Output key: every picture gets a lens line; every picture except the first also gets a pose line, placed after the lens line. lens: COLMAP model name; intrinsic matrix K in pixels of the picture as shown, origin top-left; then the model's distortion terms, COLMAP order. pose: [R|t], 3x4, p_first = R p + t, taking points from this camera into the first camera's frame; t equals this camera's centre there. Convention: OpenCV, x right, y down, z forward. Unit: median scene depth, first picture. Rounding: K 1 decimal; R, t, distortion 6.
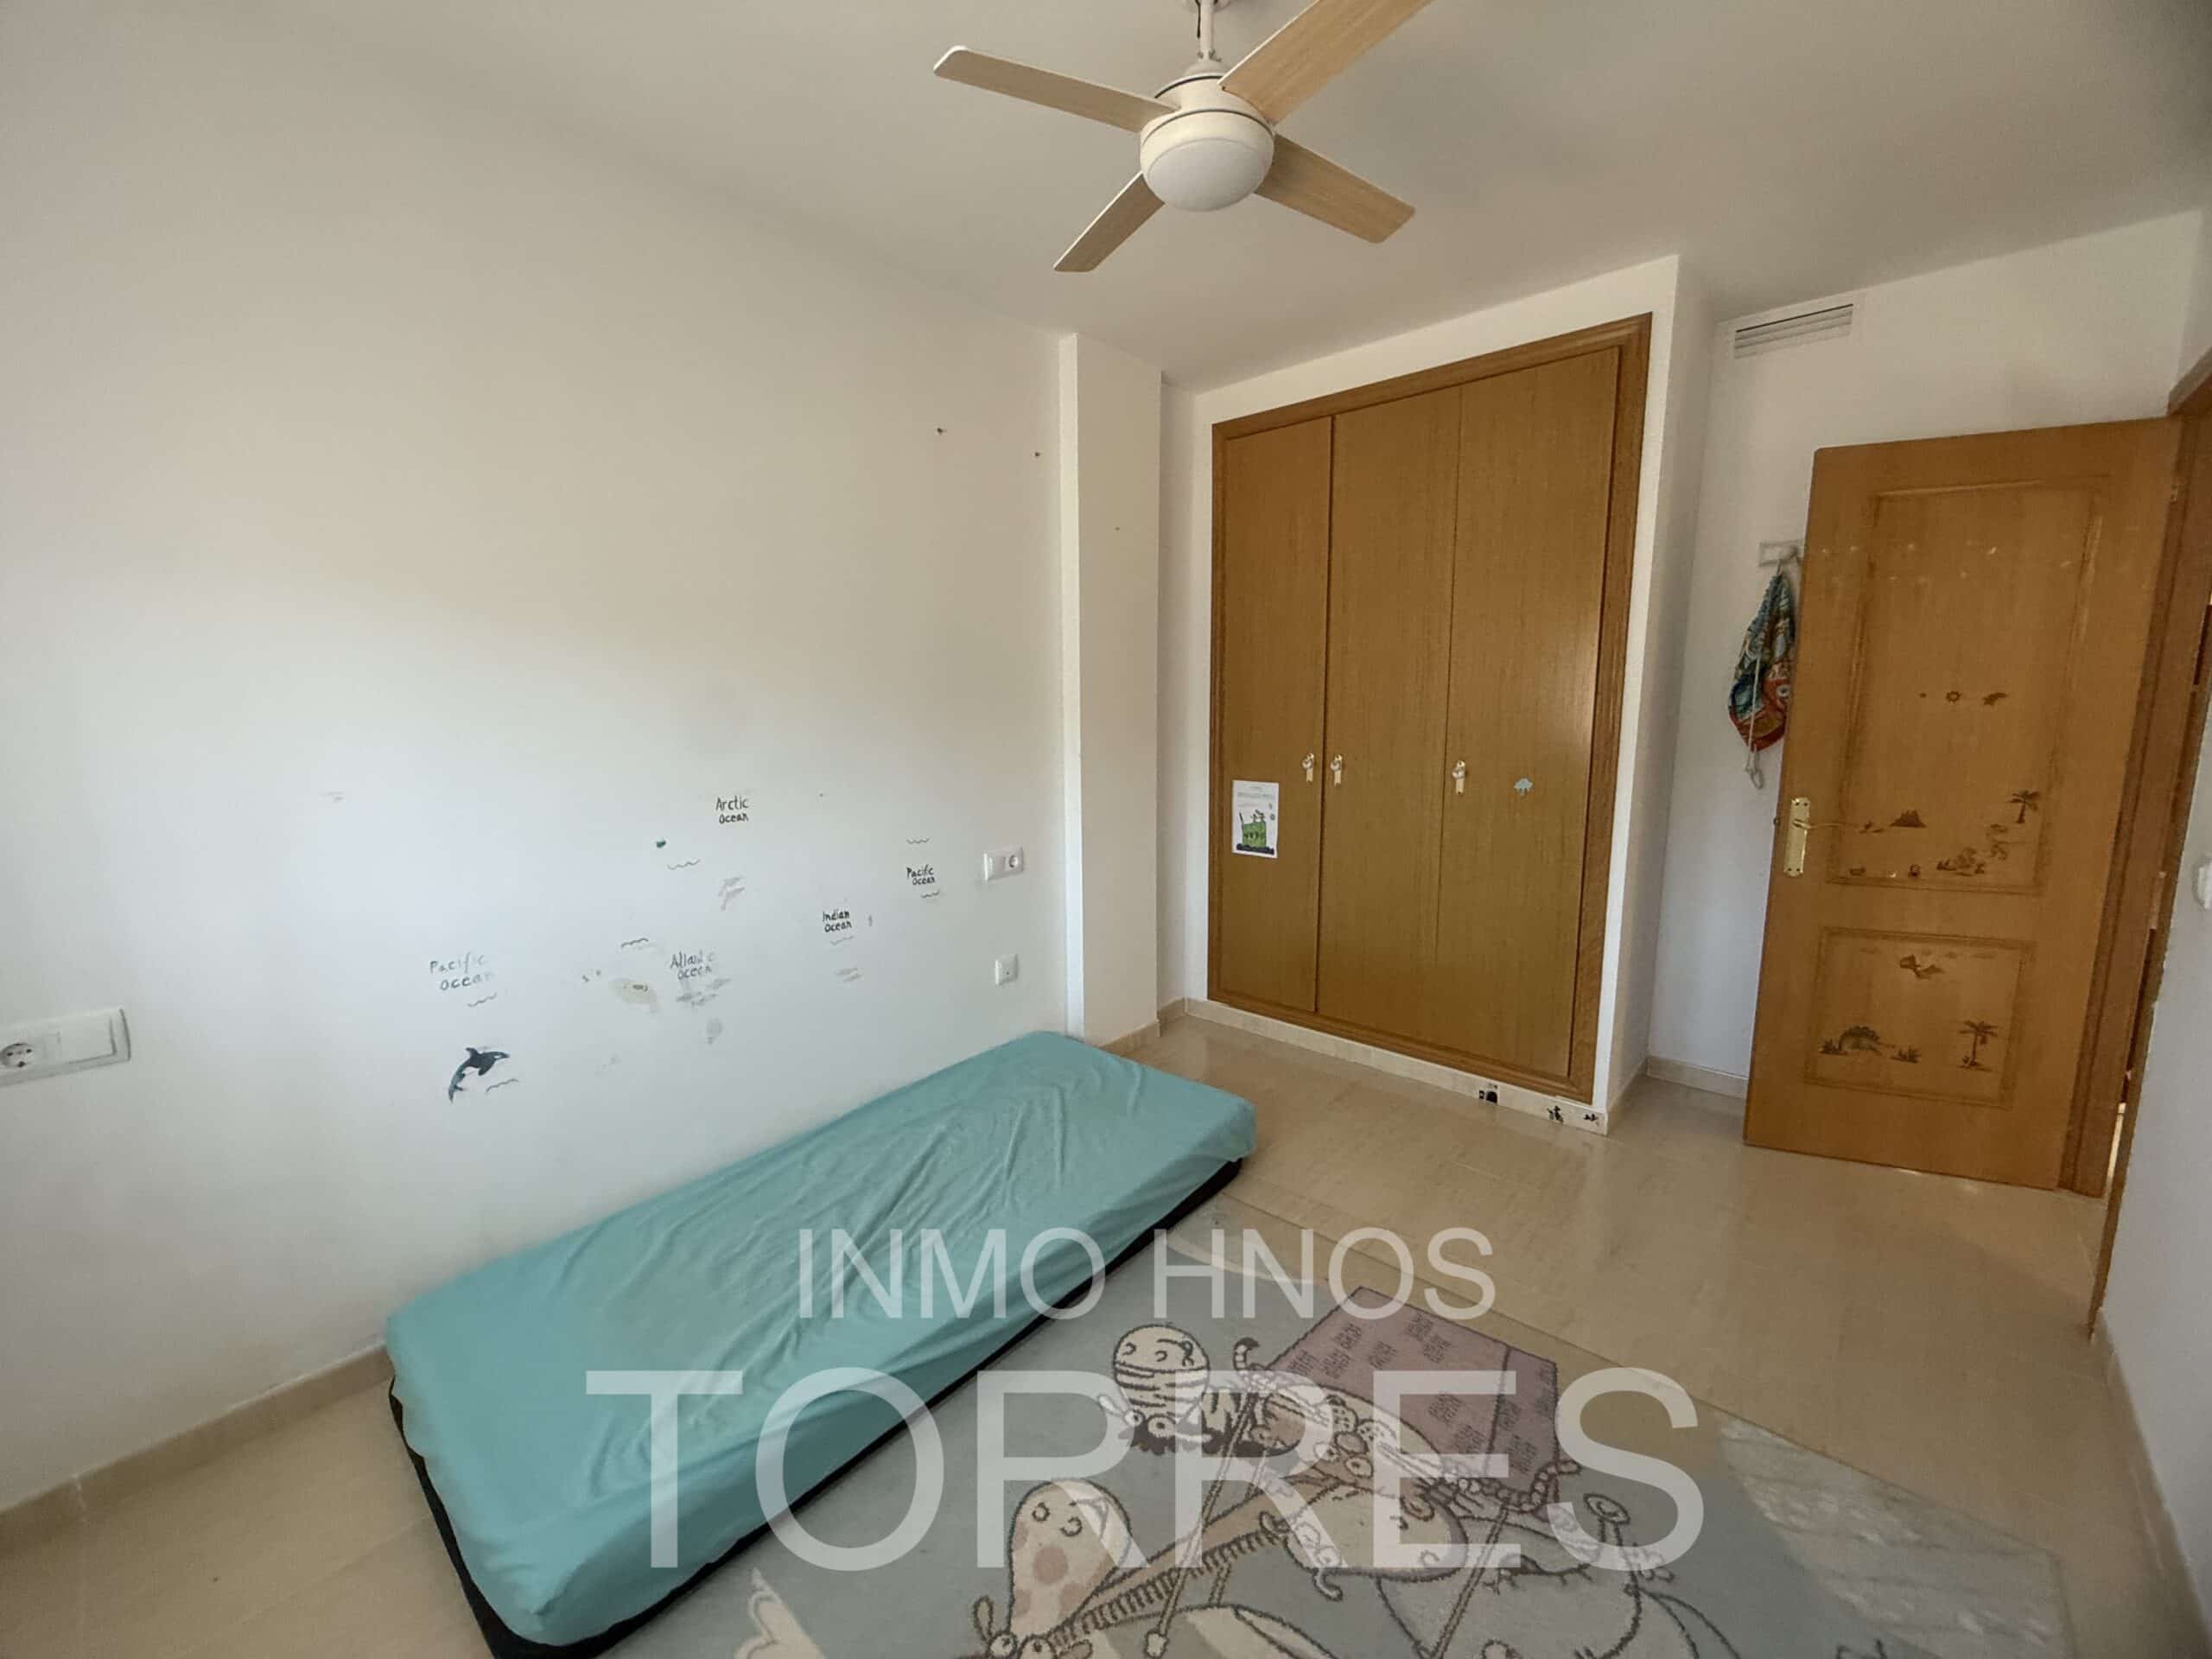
lens RADIAL K [[880.5, 0, 1100.7], [0, 880.5, 822.5], [0, 0, 1]] dist [0.000493, -0.000140]
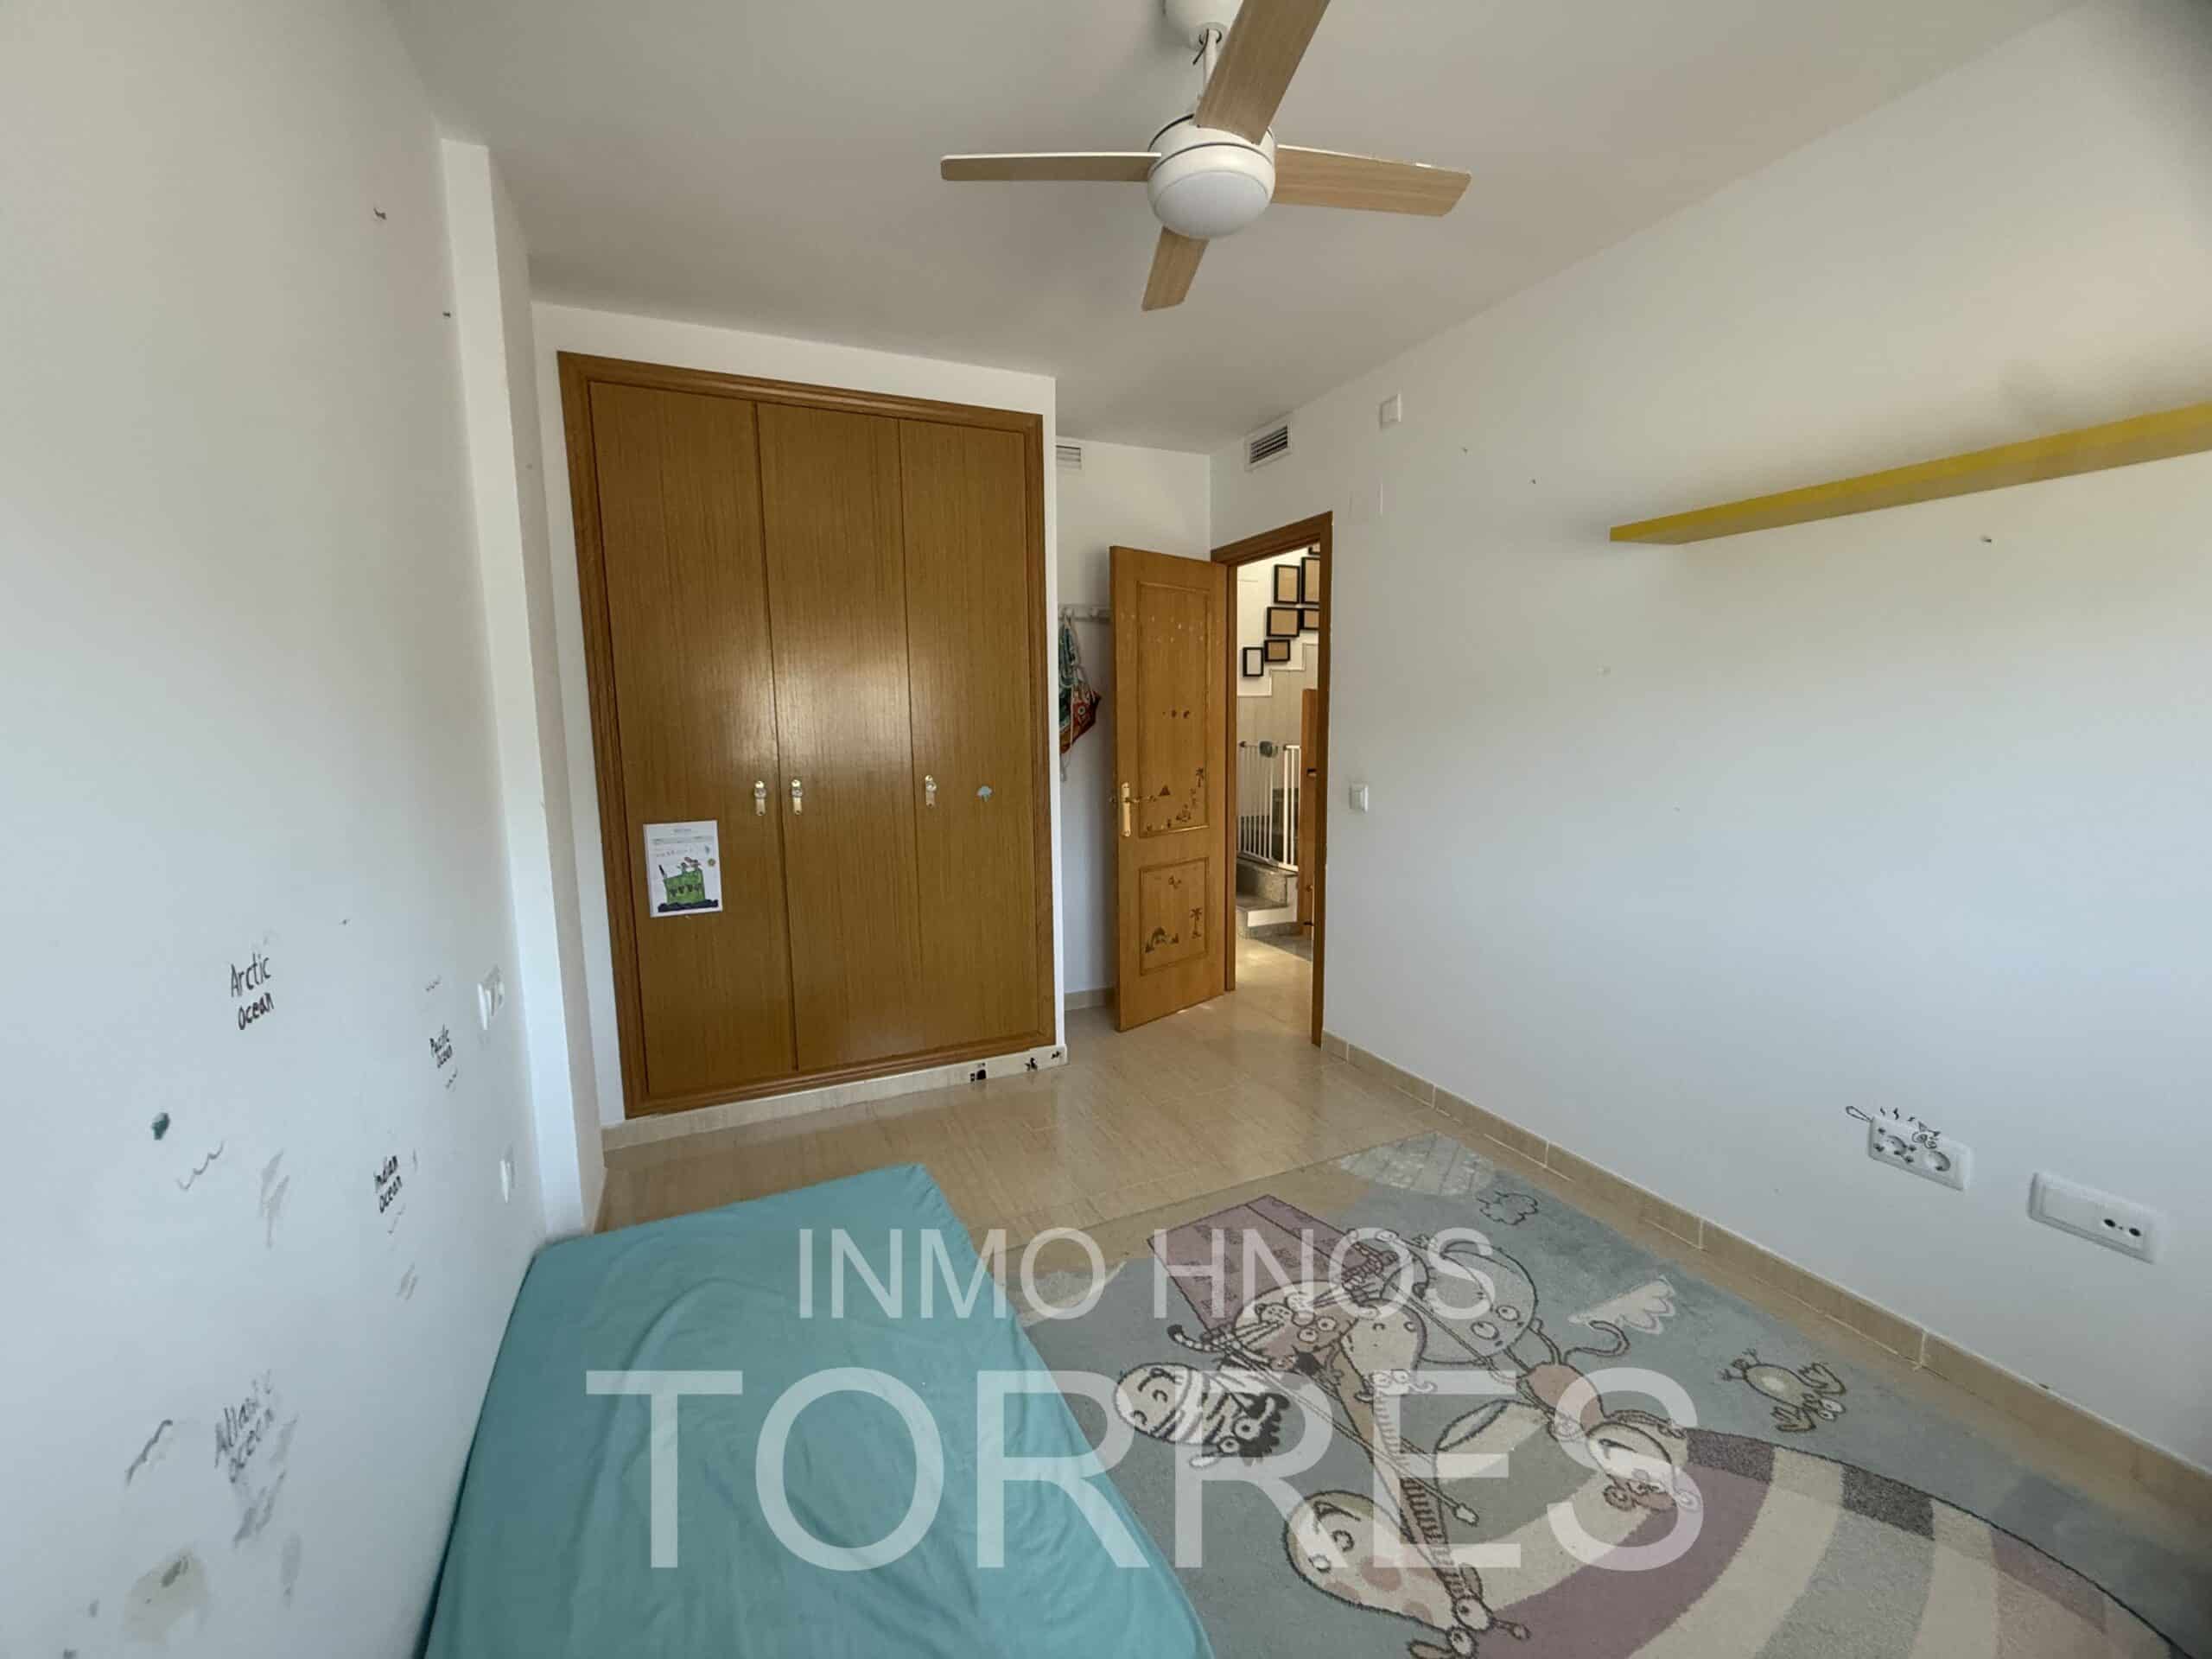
lens RADIAL K [[880.5, 0, 1106.0], [0, 880.5, 826.7], [0, 0, 1]] dist [0.000493, -0.000140]
pose [[0.399295, -0.114050, 0.909701, -0.568005], [0.142809, 0.987858, 0.061165, -0.051649], [-0.905632, 0.105491, 0.410734, 0.452600]]
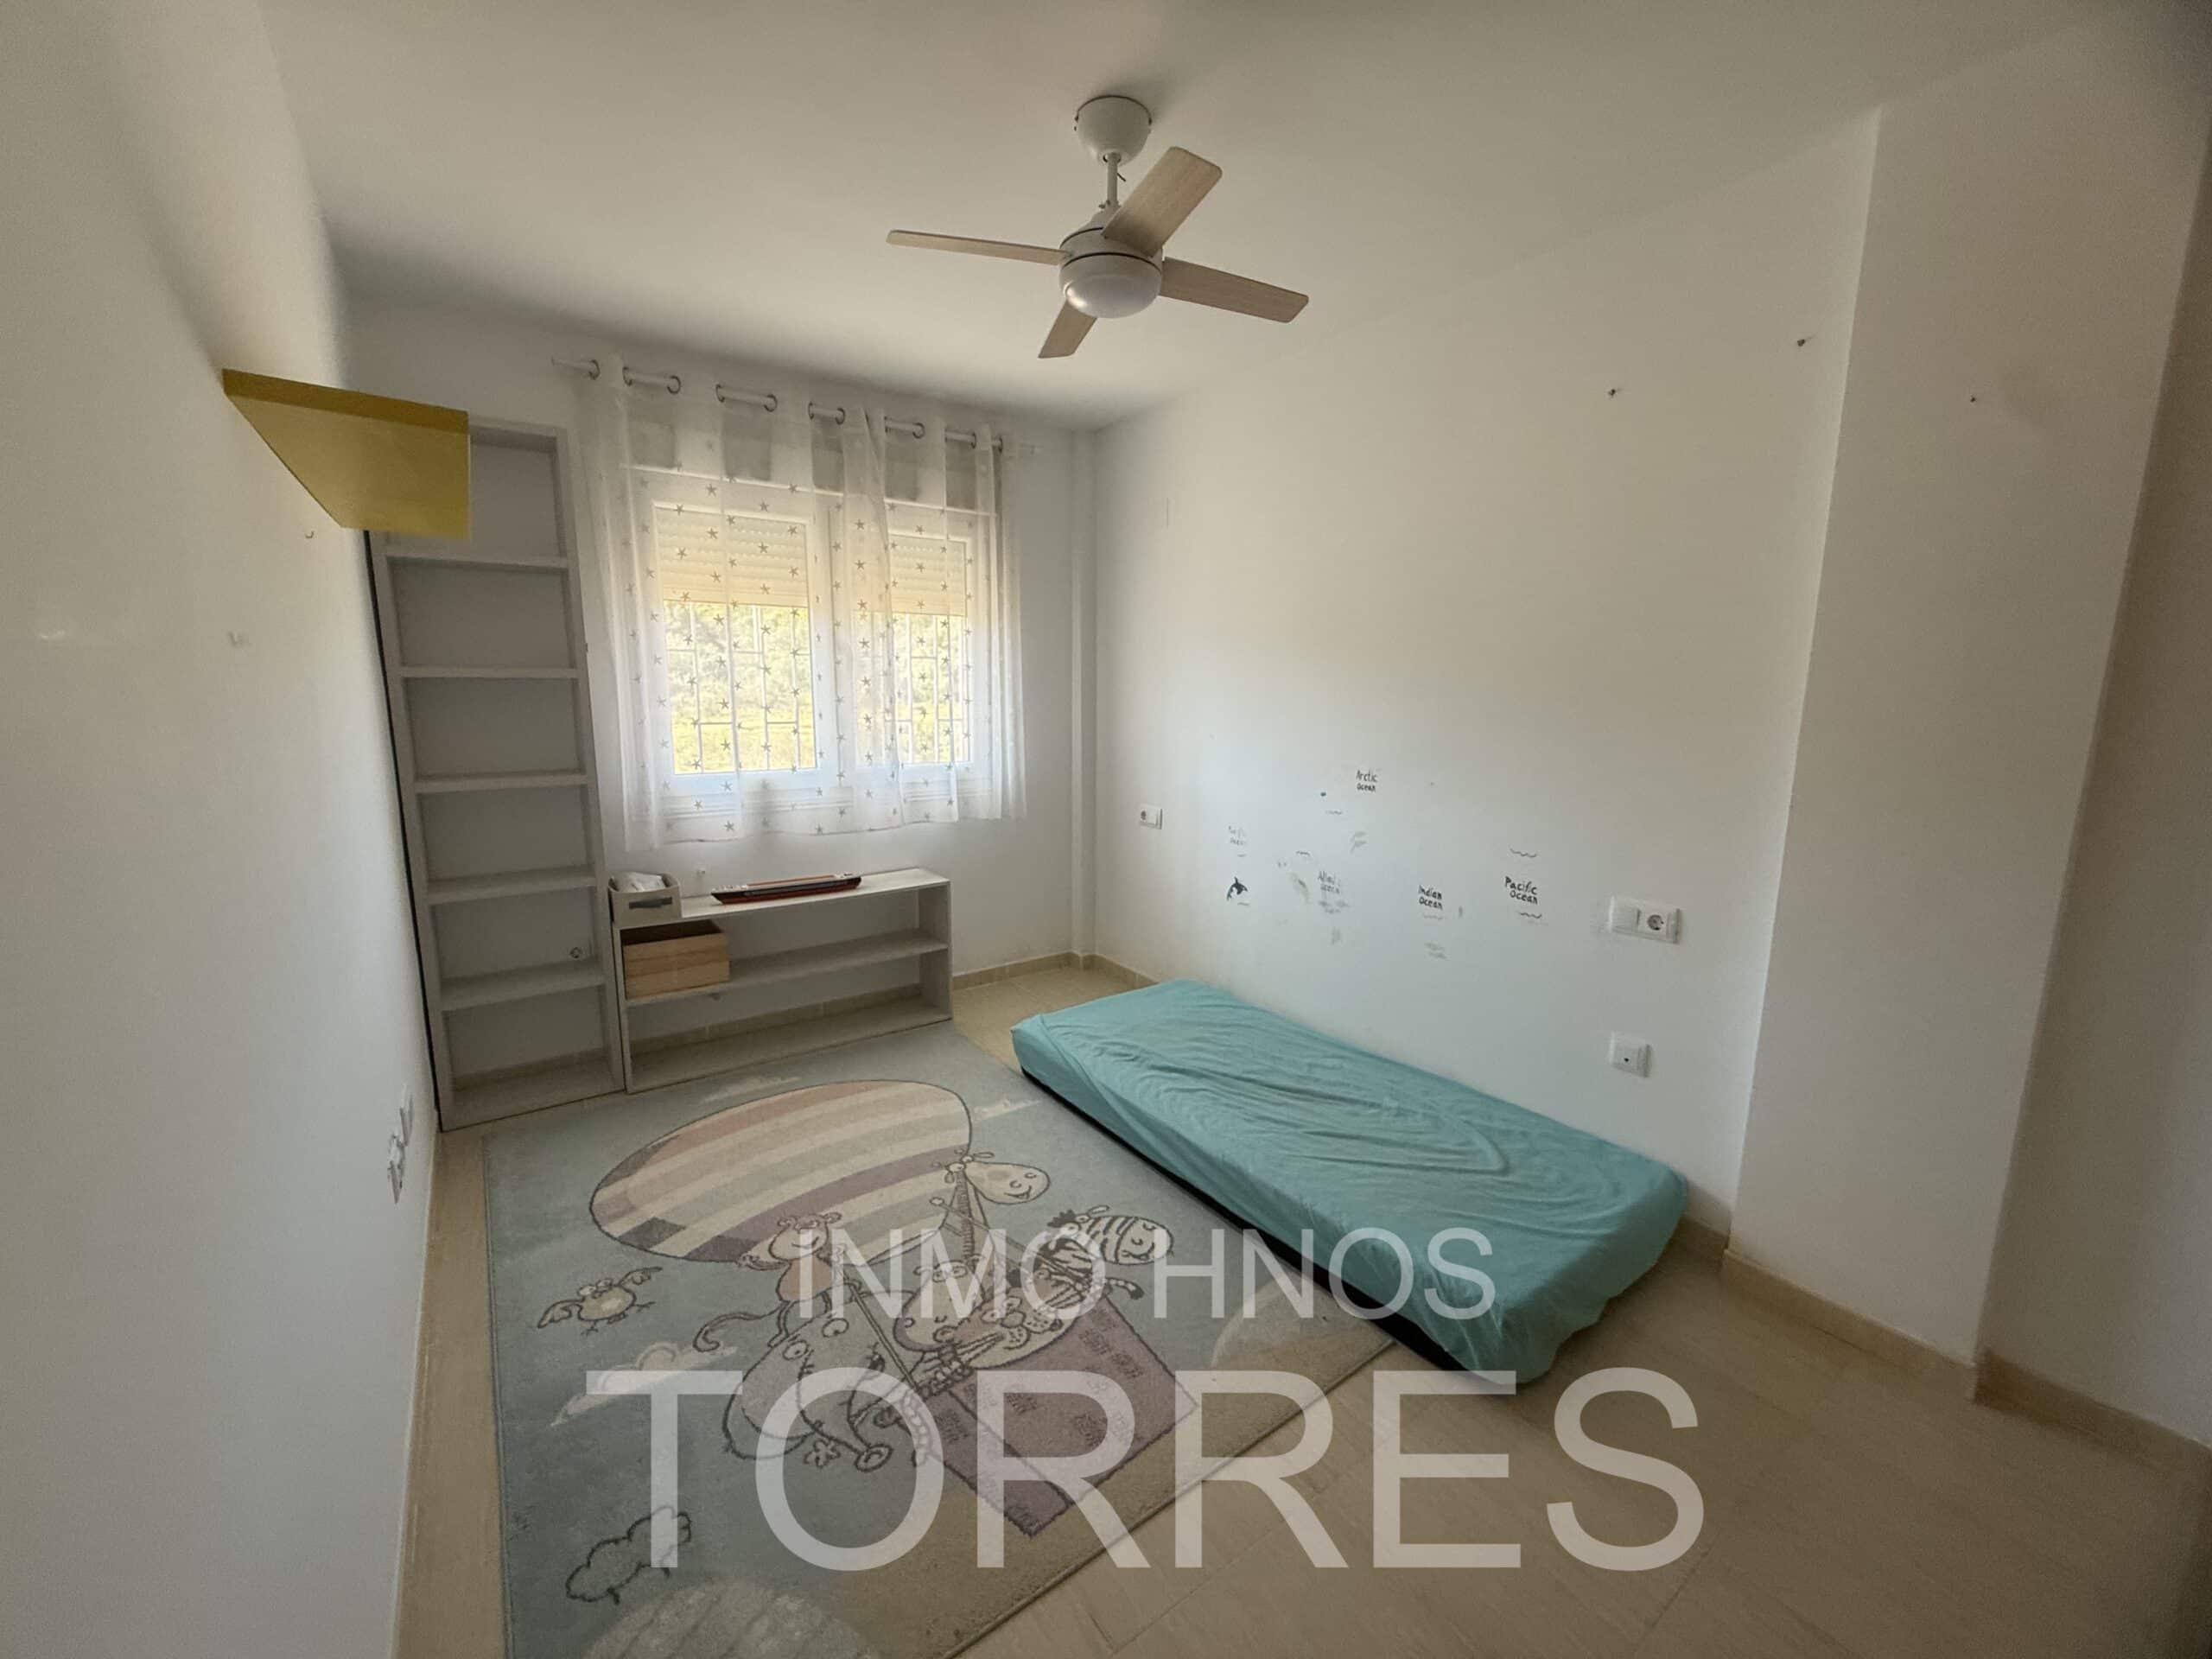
lens RADIAL K [[880.5, 0, 1106.9], [0, 880.5, 821.7], [0, 0, 1]] dist [0.000493, -0.000140]
pose [[-0.217925, 0.158751, -0.962968, 0.877433], [-0.148342, 0.969830, 0.193453, -0.141649], [0.964626, 0.185006, -0.187801, 0.818706]]
